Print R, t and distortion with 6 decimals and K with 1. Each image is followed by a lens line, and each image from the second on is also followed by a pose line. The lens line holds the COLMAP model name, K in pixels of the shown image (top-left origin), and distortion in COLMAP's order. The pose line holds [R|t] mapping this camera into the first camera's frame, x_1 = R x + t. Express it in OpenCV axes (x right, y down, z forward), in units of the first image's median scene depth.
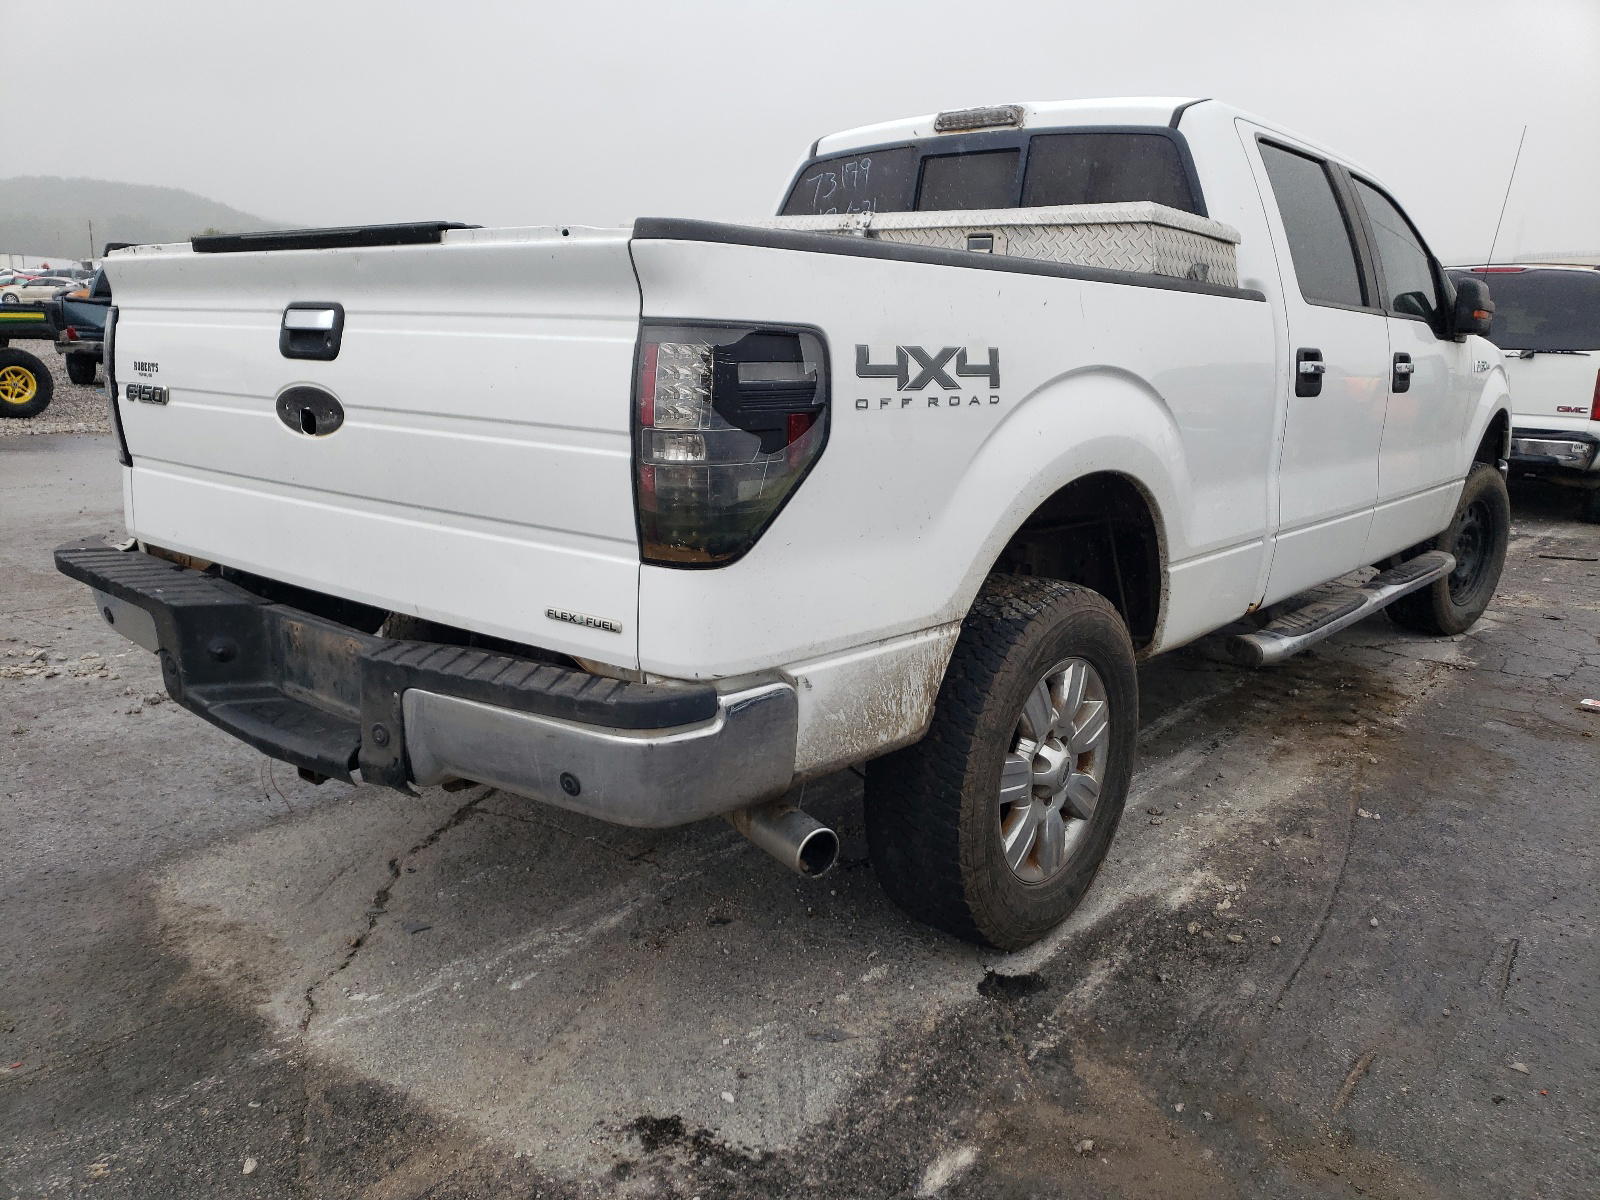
lens RADIAL K [[1265.2, 0, 800.0], [0, 1265.2, 600.0], [0, 0, 1]] dist [0.007291, 0.002589]
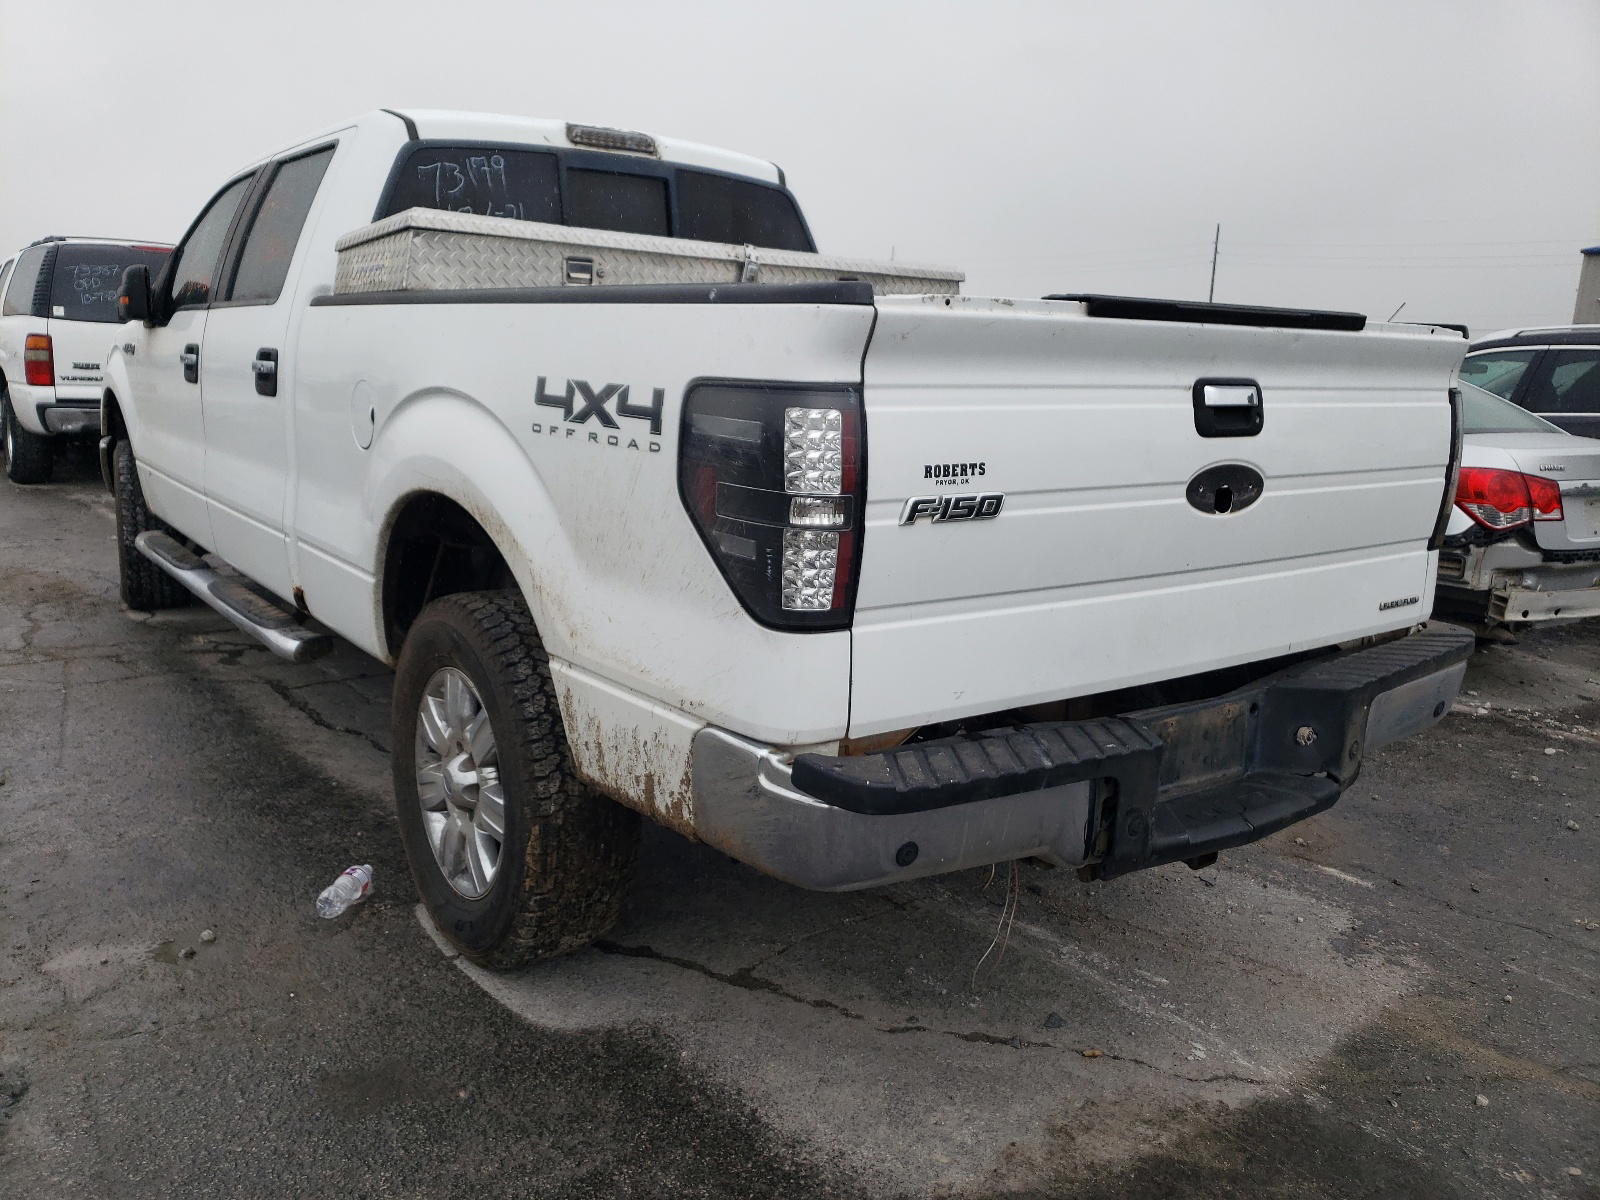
lens RADIAL K [[1247.7, 0, 800.0], [0, 1247.7, 600.0], [0, 0, 1]] dist [0.009612, -0.000124]
pose [[0.249094, -0.212483, 0.944883, -1.294909], [0.172086, 0.969821, 0.172725, -0.268049], [-0.953068, 0.119576, 0.278142, 0.978790]]
